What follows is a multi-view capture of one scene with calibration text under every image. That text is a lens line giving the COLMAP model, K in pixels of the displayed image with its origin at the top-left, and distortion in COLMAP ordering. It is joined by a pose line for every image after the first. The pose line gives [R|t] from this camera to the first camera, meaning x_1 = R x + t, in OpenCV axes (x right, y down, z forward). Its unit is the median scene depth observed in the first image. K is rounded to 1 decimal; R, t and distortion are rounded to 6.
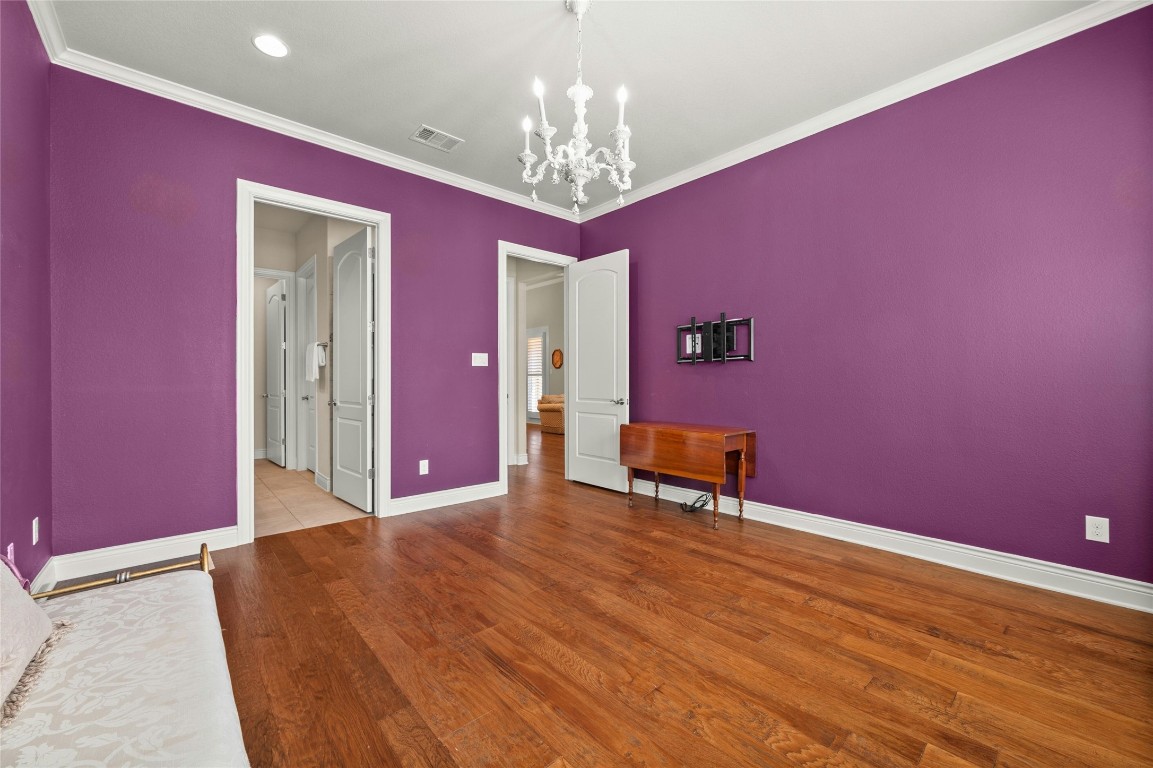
lens RADIAL K [[459.0, 0, 576.4], [0, 459.0, 380.2], [0, 0, 1]] dist [-0.004191, -0.000102]
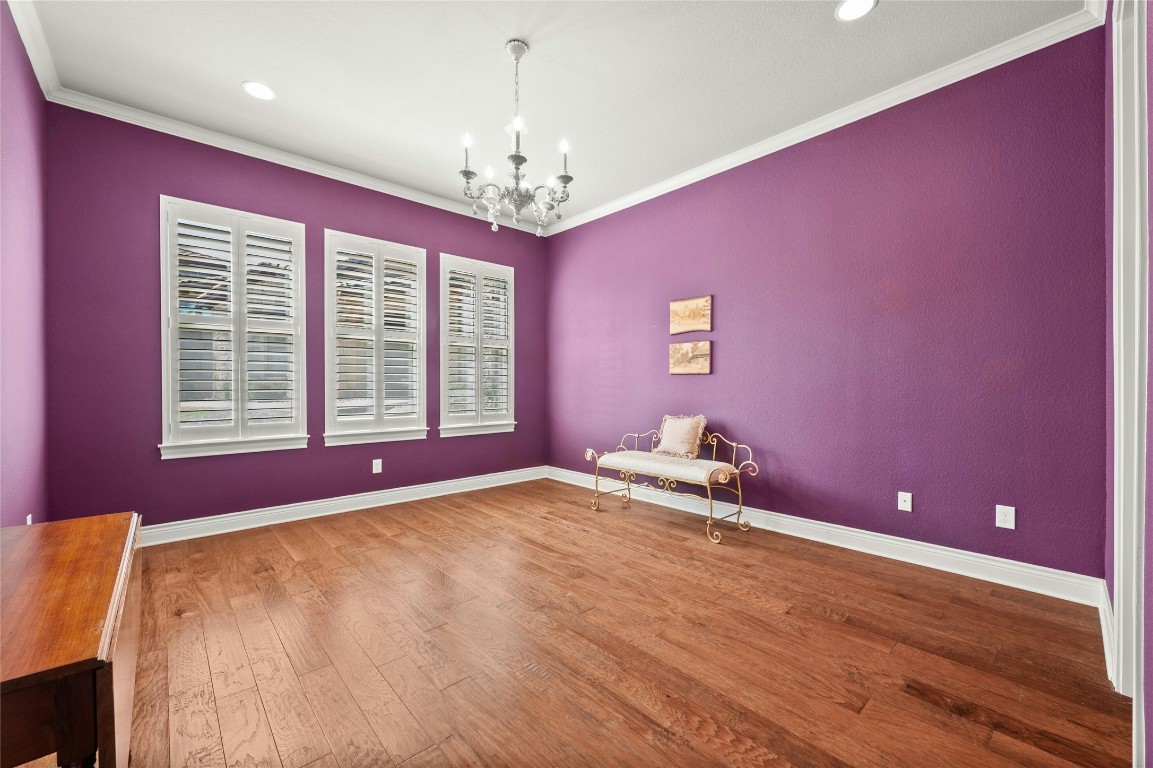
lens RADIAL K [[459.0, 0, 575.2], [0, 459.0, 386.1], [0, 0, 1]] dist [-0.004191, -0.000102]
pose [[-0.999965, 0.004667, -0.006969, -0.123661], [0.004647, 0.999985, 0.002944, 0.000981], [0.006982, 0.002911, -0.999971, 2.105185]]
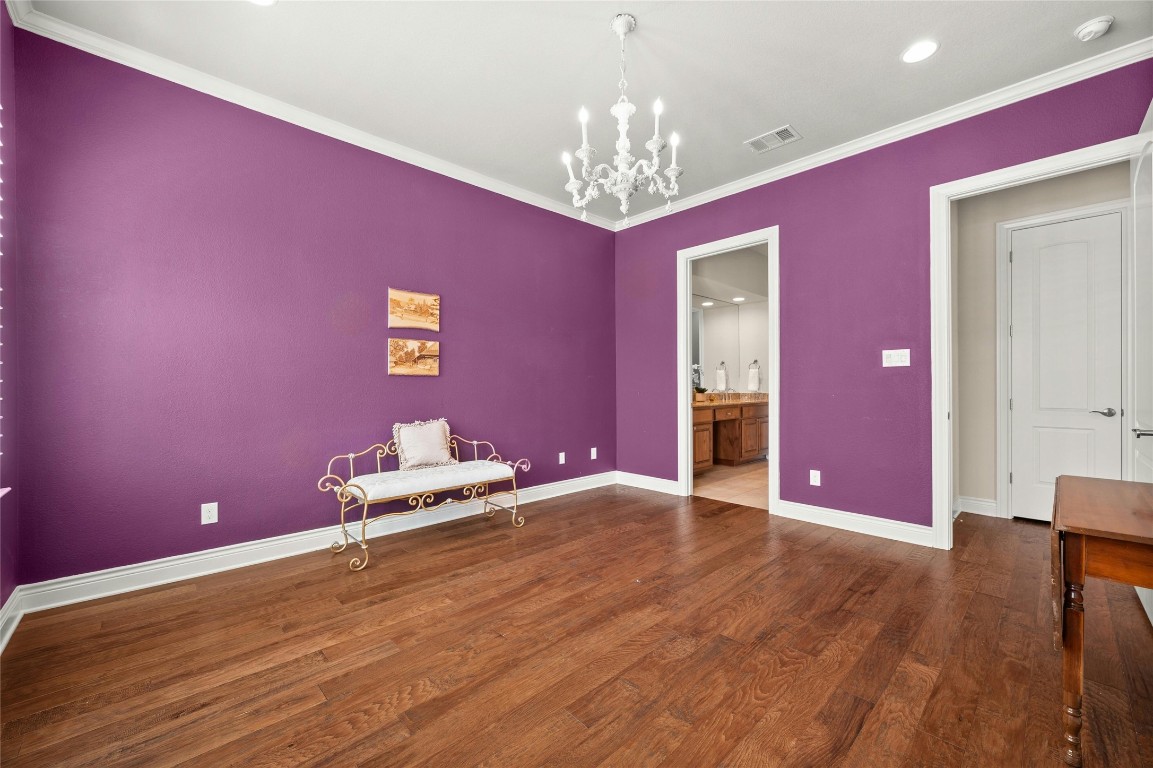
lens RADIAL K [[459.0, 0, 575.7], [0, 459.0, 386.4], [0, 0, 1]] dist [-0.004191, -0.000102]
pose [[0.025936, 0.004169, -0.999655, 1.032458], [0.003369, 0.999985, 0.004258, -0.004850], [0.999658, -0.003478, 0.025922, 0.852555]]
